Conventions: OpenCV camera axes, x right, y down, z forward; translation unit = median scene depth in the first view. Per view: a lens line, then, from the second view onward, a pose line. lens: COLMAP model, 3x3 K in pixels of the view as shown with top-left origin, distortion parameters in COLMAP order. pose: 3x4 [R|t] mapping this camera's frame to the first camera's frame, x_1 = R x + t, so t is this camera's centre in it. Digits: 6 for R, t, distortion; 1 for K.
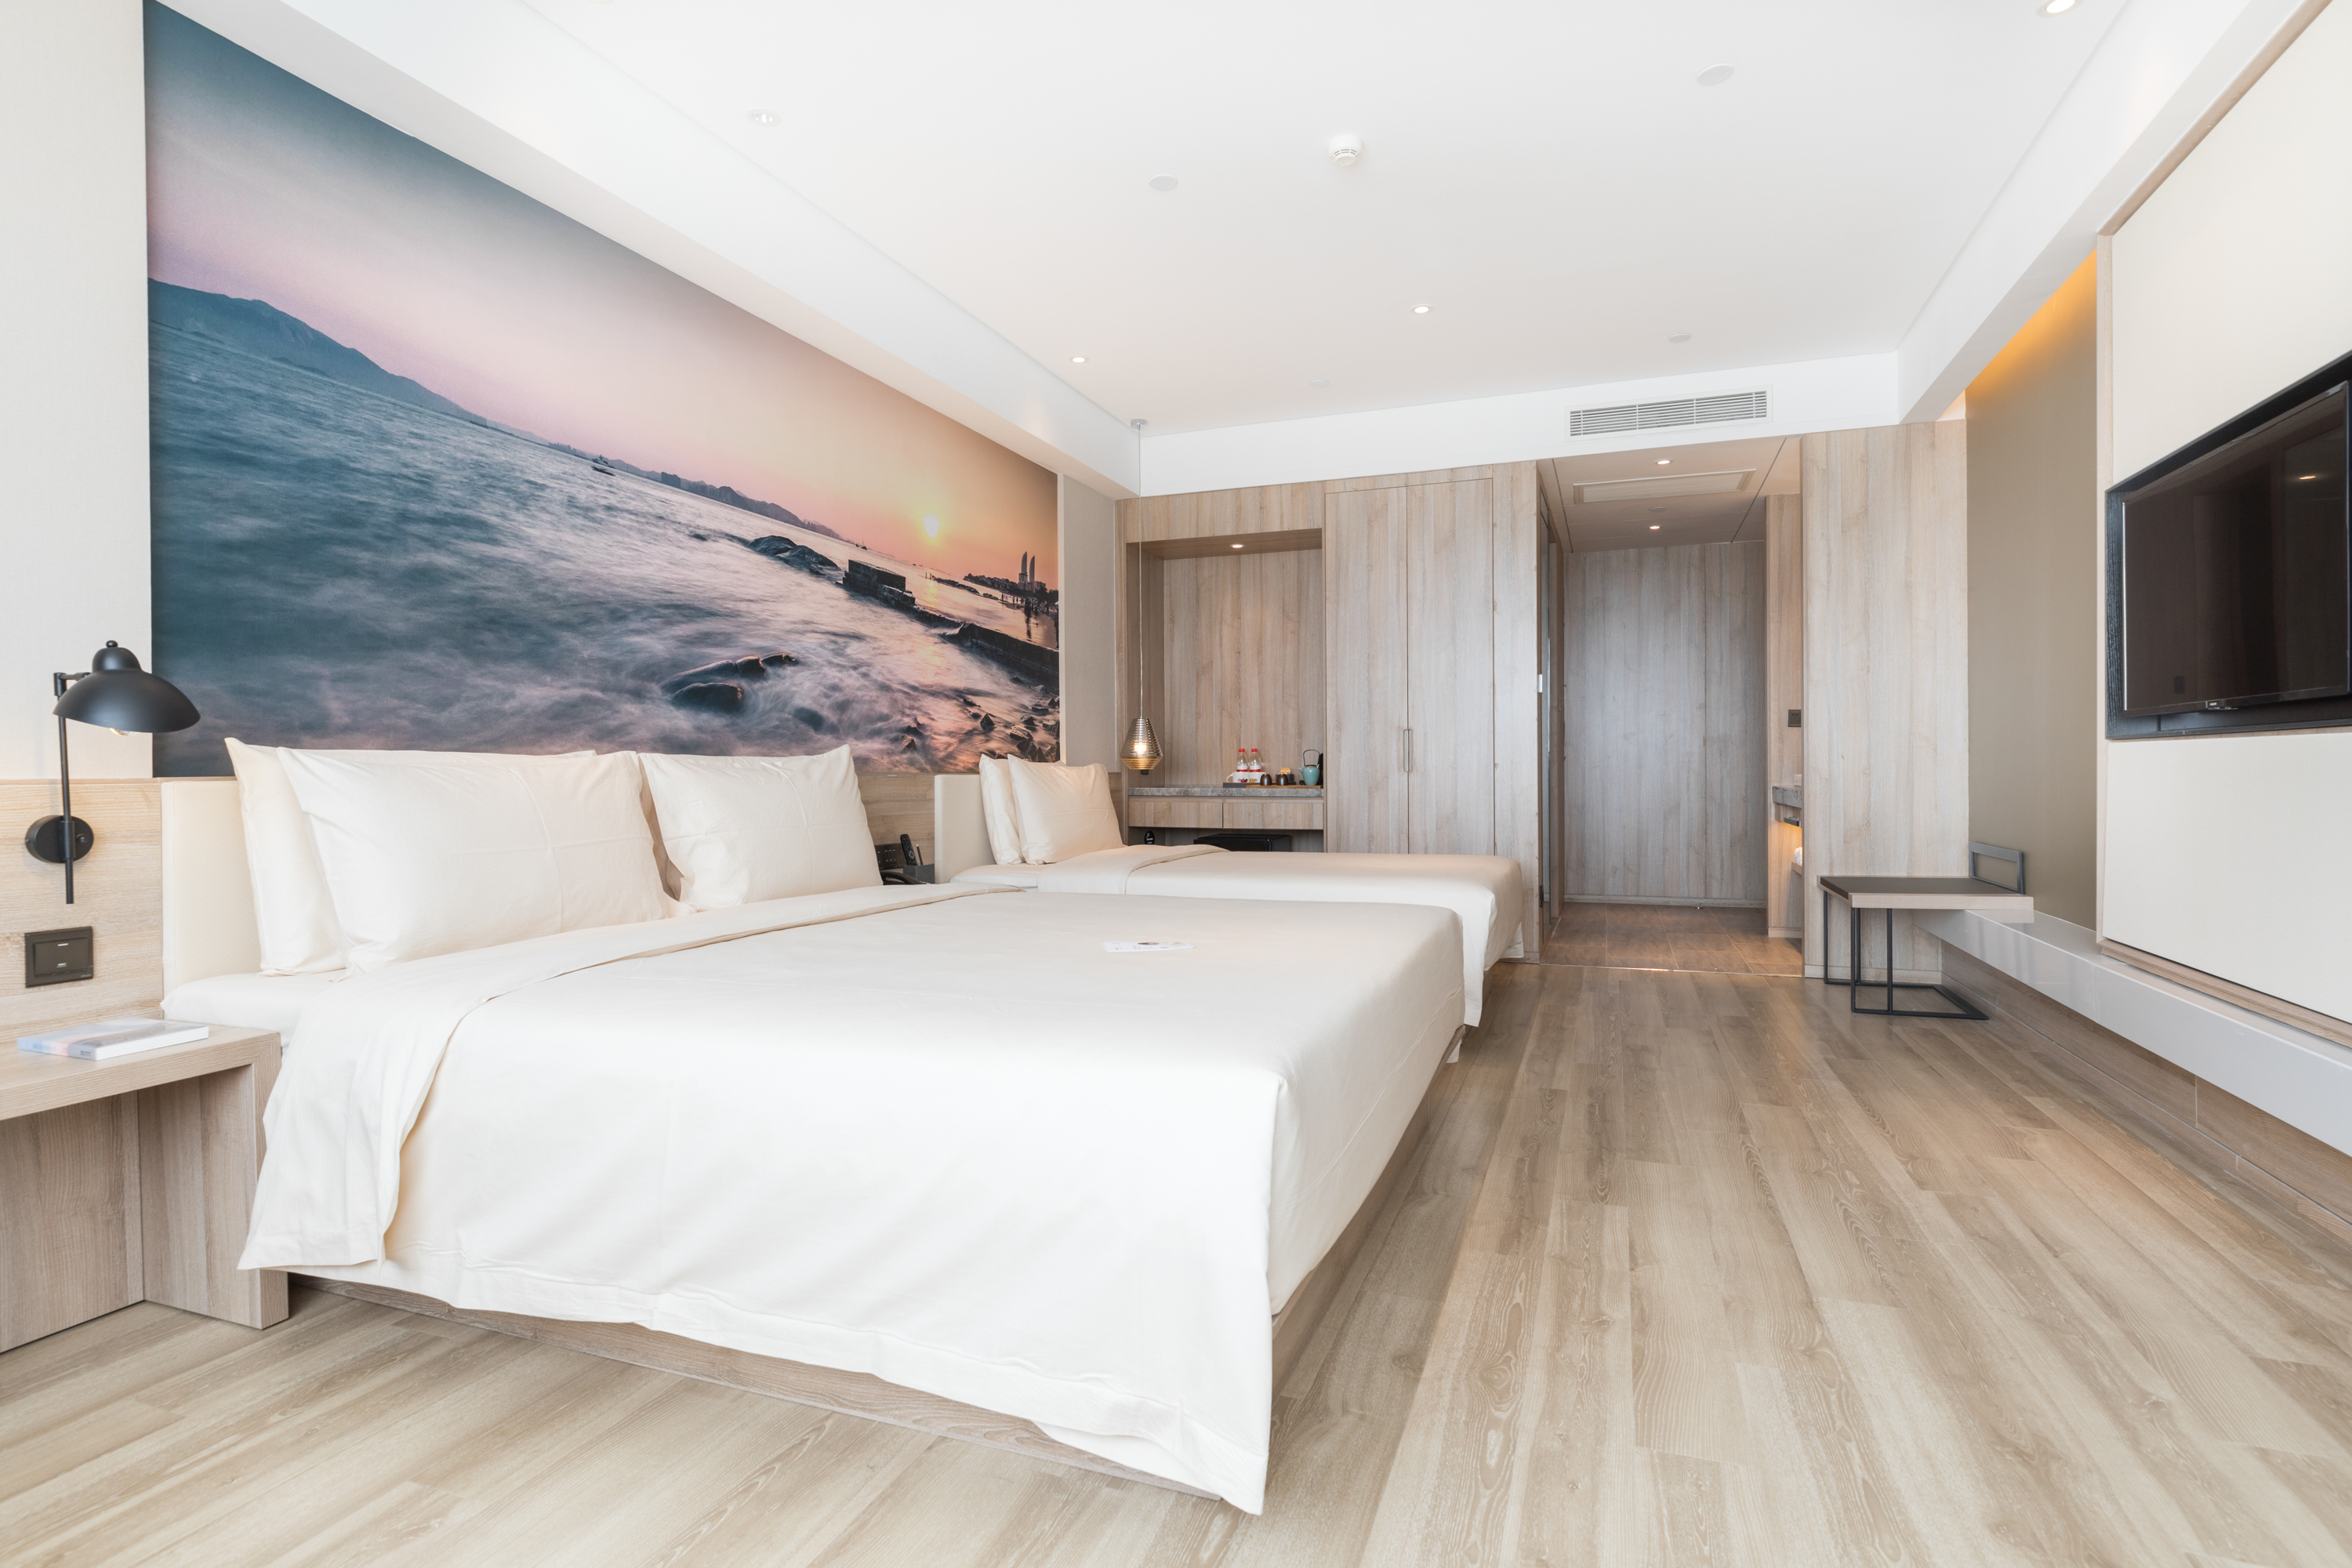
lens RADIAL K [[1167.7, 0, 1181.2], [0, 1167.7, 787.9], [0, 0, 1]] dist [0.019605, -0.000388]
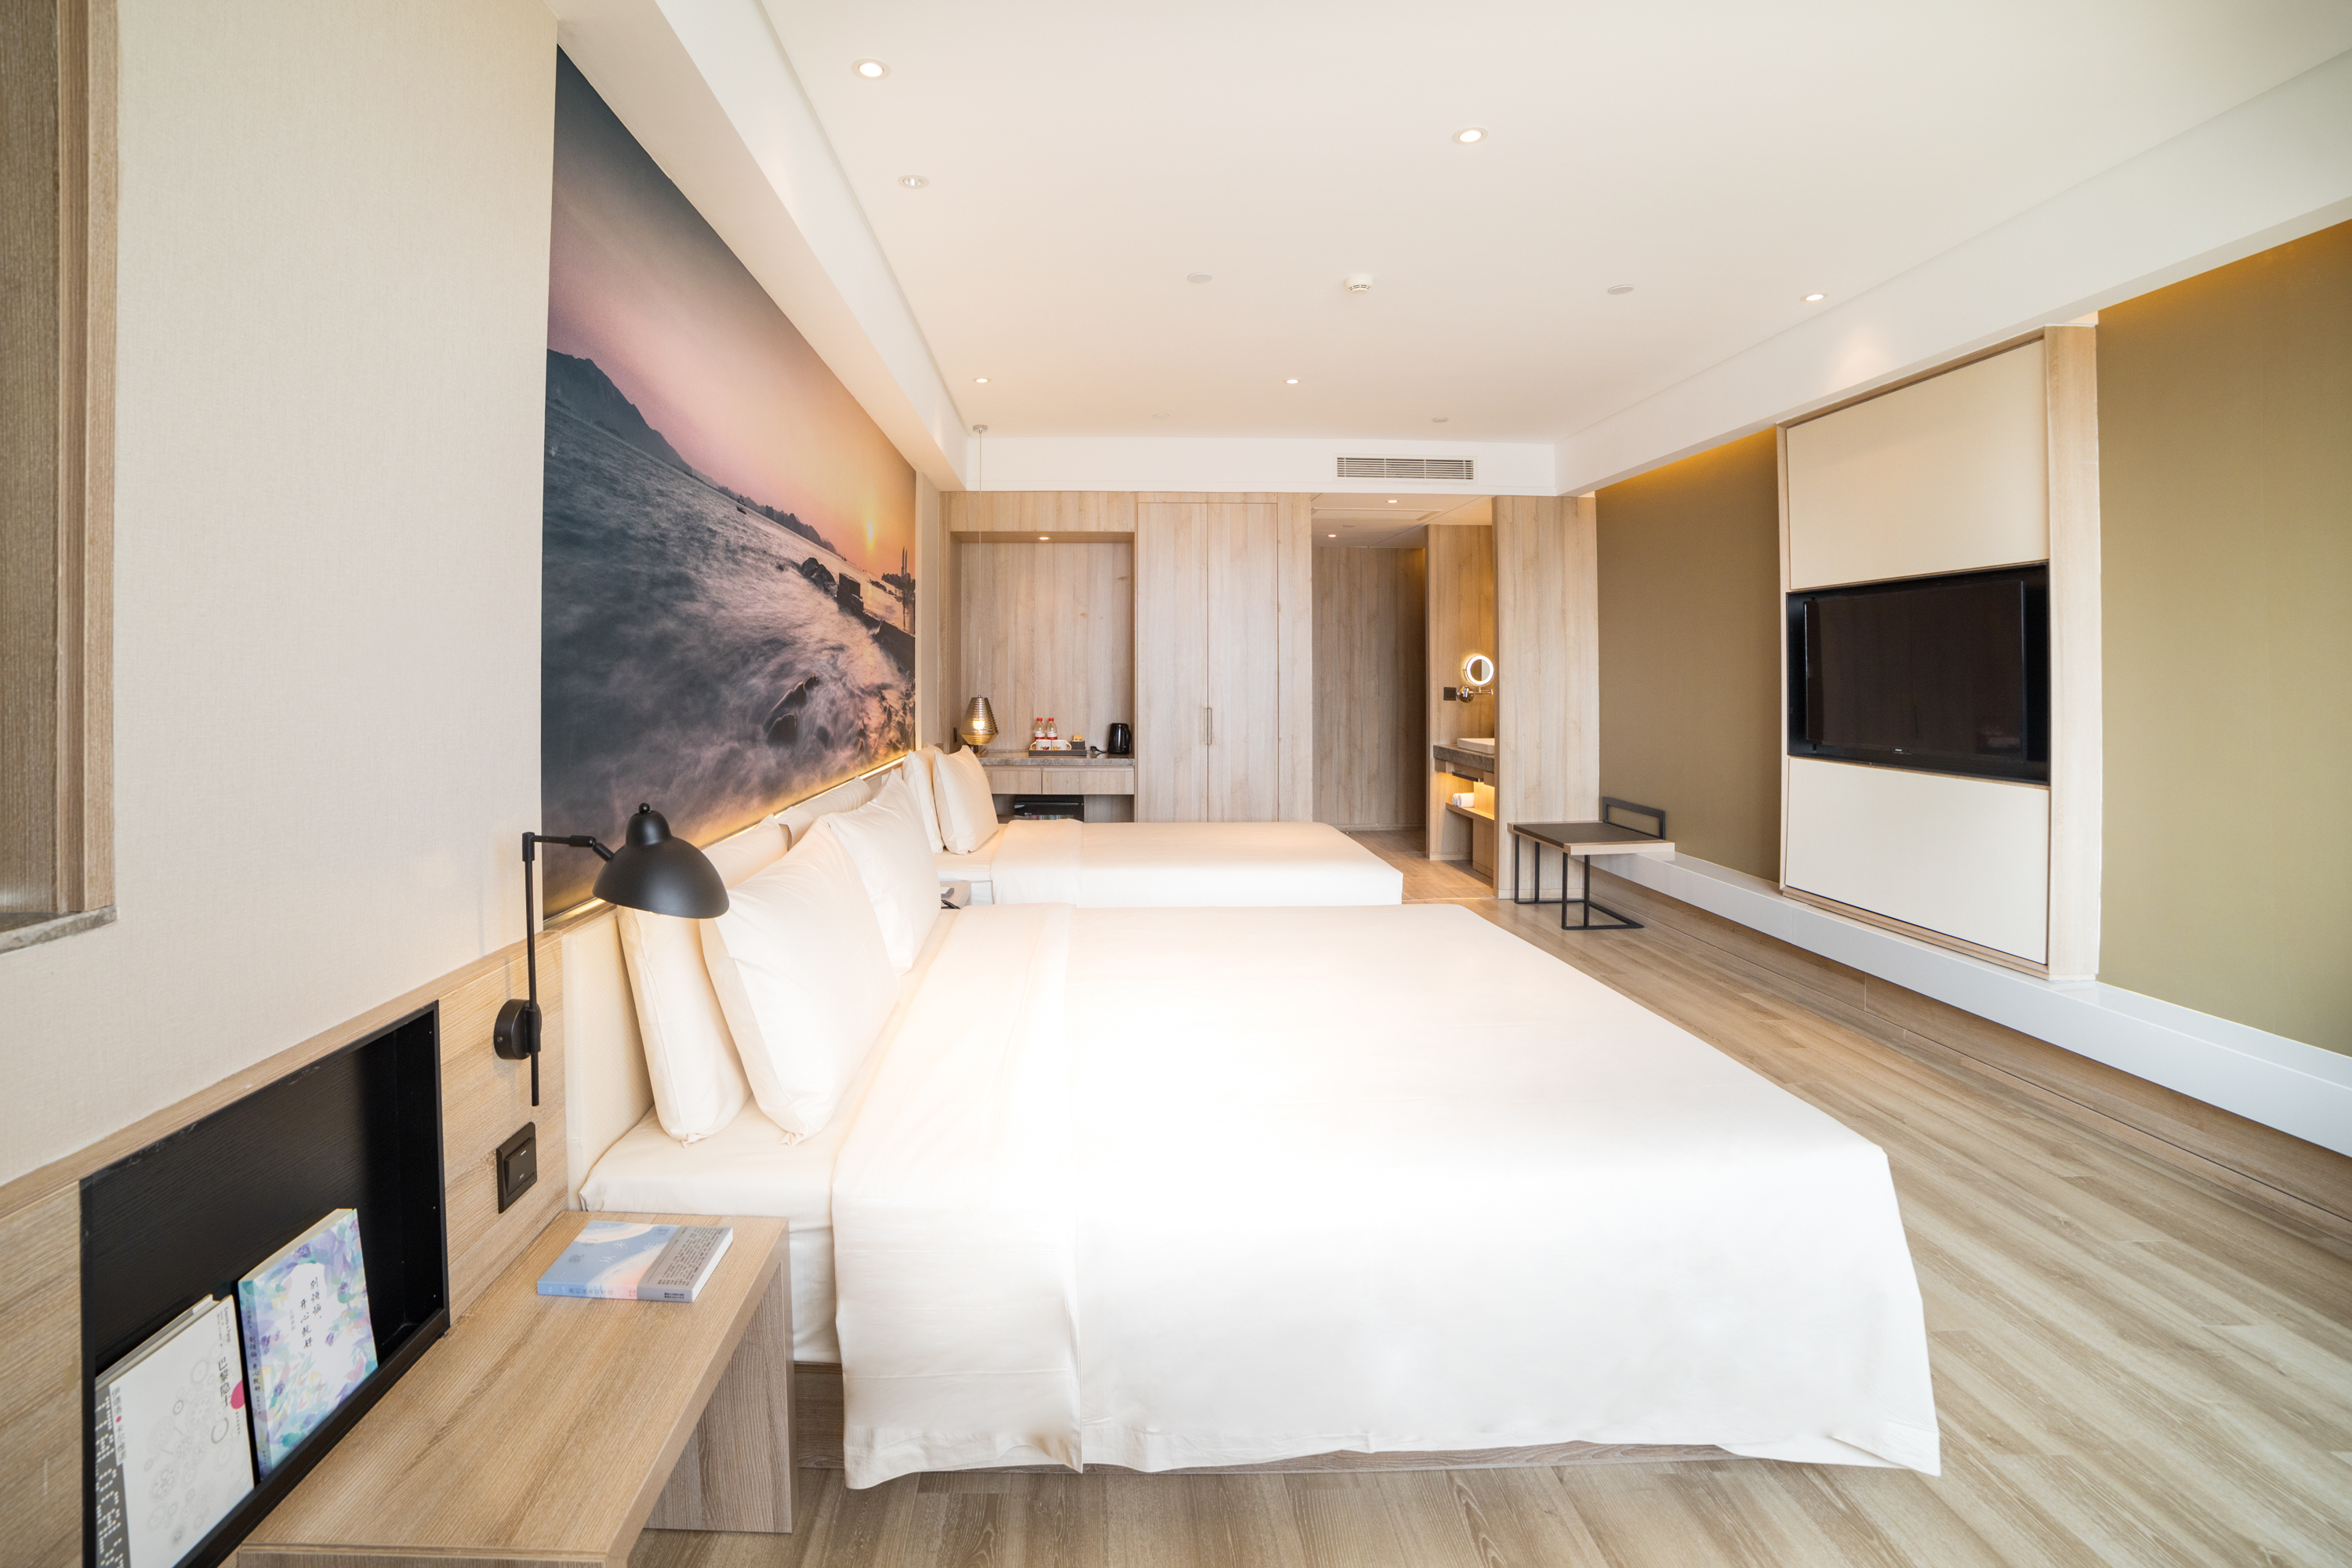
lens RADIAL K [[1048.9, 0, 1127.6], [0, 1048.9, 676.4], [0, 0, 1]] dist [-0.017658, 0.002414]
pose [[0.922379, 0.007009, 0.386223, -0.405524], [-0.001941, 0.999907, -0.013511, -0.094778], [-0.386282, 0.011713, 0.922306, 0.074020]]
